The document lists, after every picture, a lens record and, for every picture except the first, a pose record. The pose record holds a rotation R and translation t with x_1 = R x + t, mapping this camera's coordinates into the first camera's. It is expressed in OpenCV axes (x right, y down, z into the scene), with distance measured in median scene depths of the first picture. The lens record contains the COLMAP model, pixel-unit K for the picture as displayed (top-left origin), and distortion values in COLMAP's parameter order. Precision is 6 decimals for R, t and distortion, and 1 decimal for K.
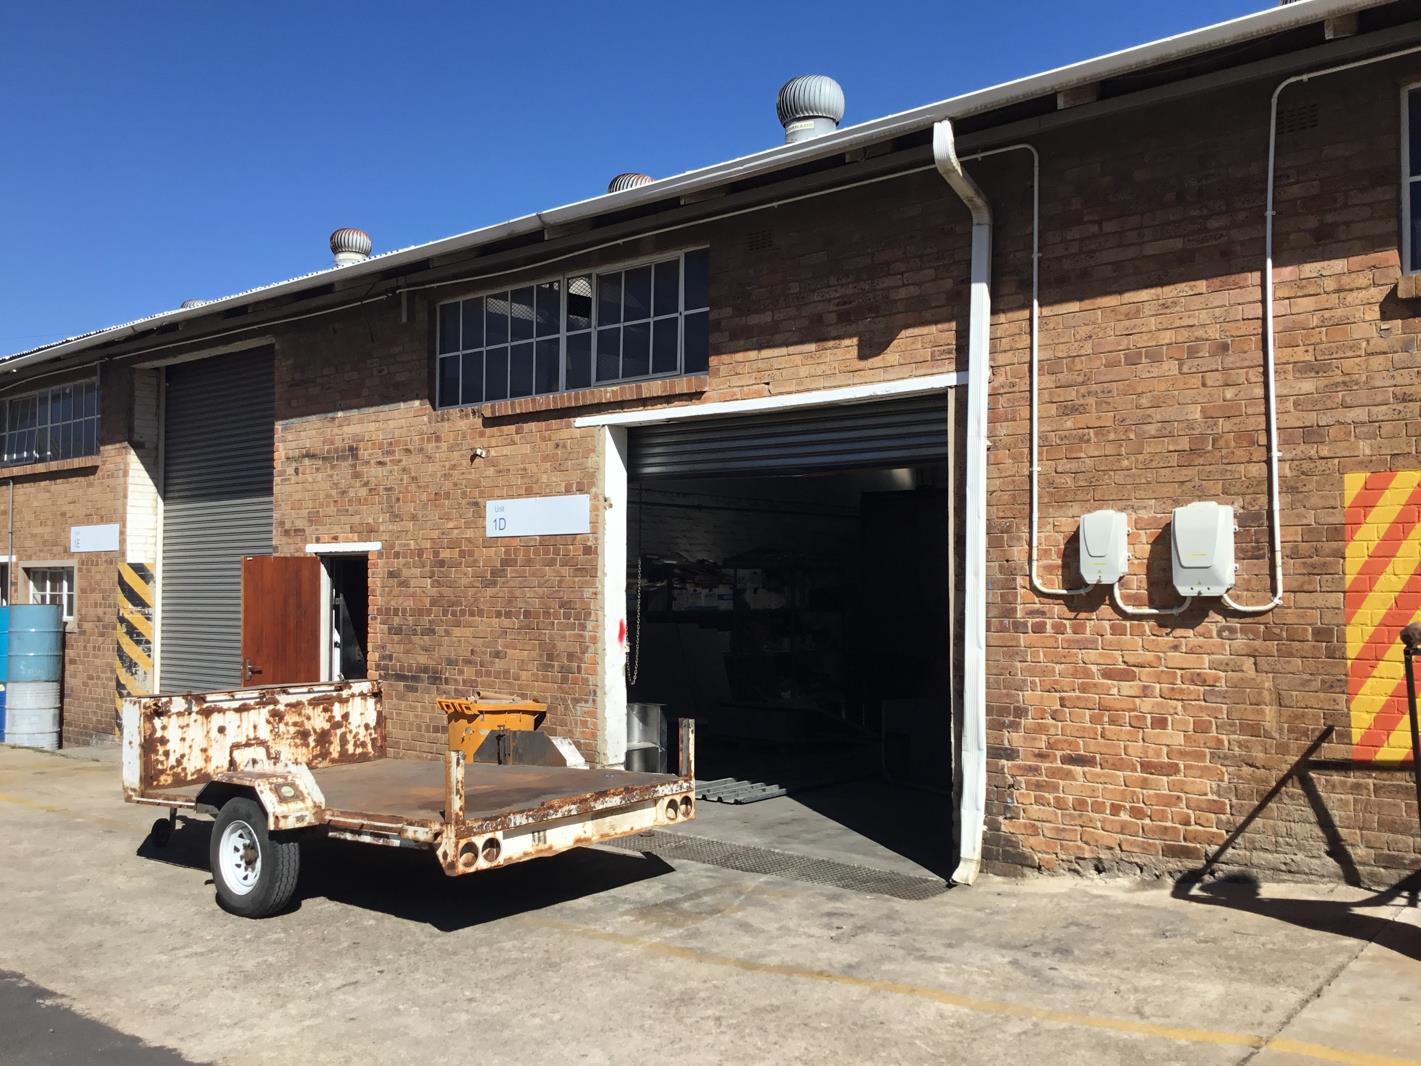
lens RADIAL K [[1286.5, 0, 712.6], [0, 1286.5, 533.2], [0, 0, 1]] dist [0.082061, -0.151606]
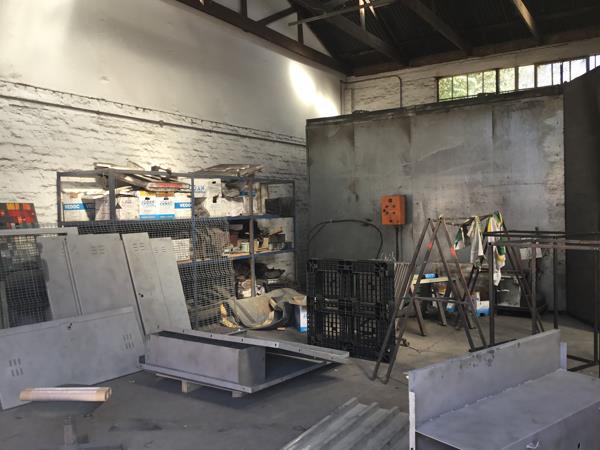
lens RADIAL K [[543.2, 0, 300.8], [0, 543.2, 226.0], [0, 0, 1]] dist [0.082061, -0.151606]
pose [[0.989747, -0.029585, 0.139736, 0.039854], [0.019671, 0.997225, 0.071804, 0.035521], [-0.141473, -0.068319, 0.987582, 0.543147]]
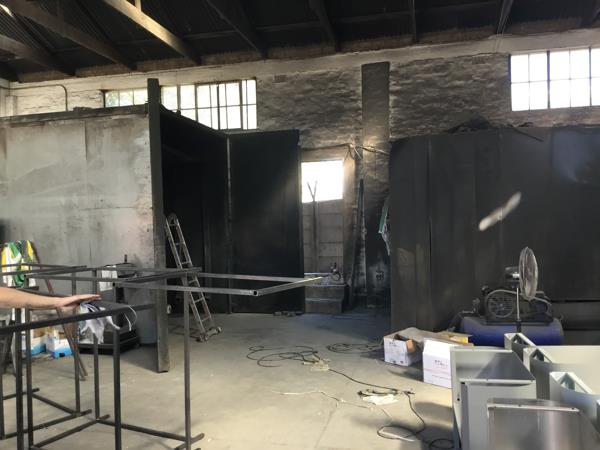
lens RADIAL K [[543.2, 0, 303.4], [0, 543.2, 224.4], [0, 0, 1]] dist [0.082061, -0.151606]
pose [[0.893837, -0.028487, 0.447486, 0.161760], [0.010129, 0.999008, 0.043365, 0.033934], [-0.448278, -0.034228, 0.893239, 0.534336]]
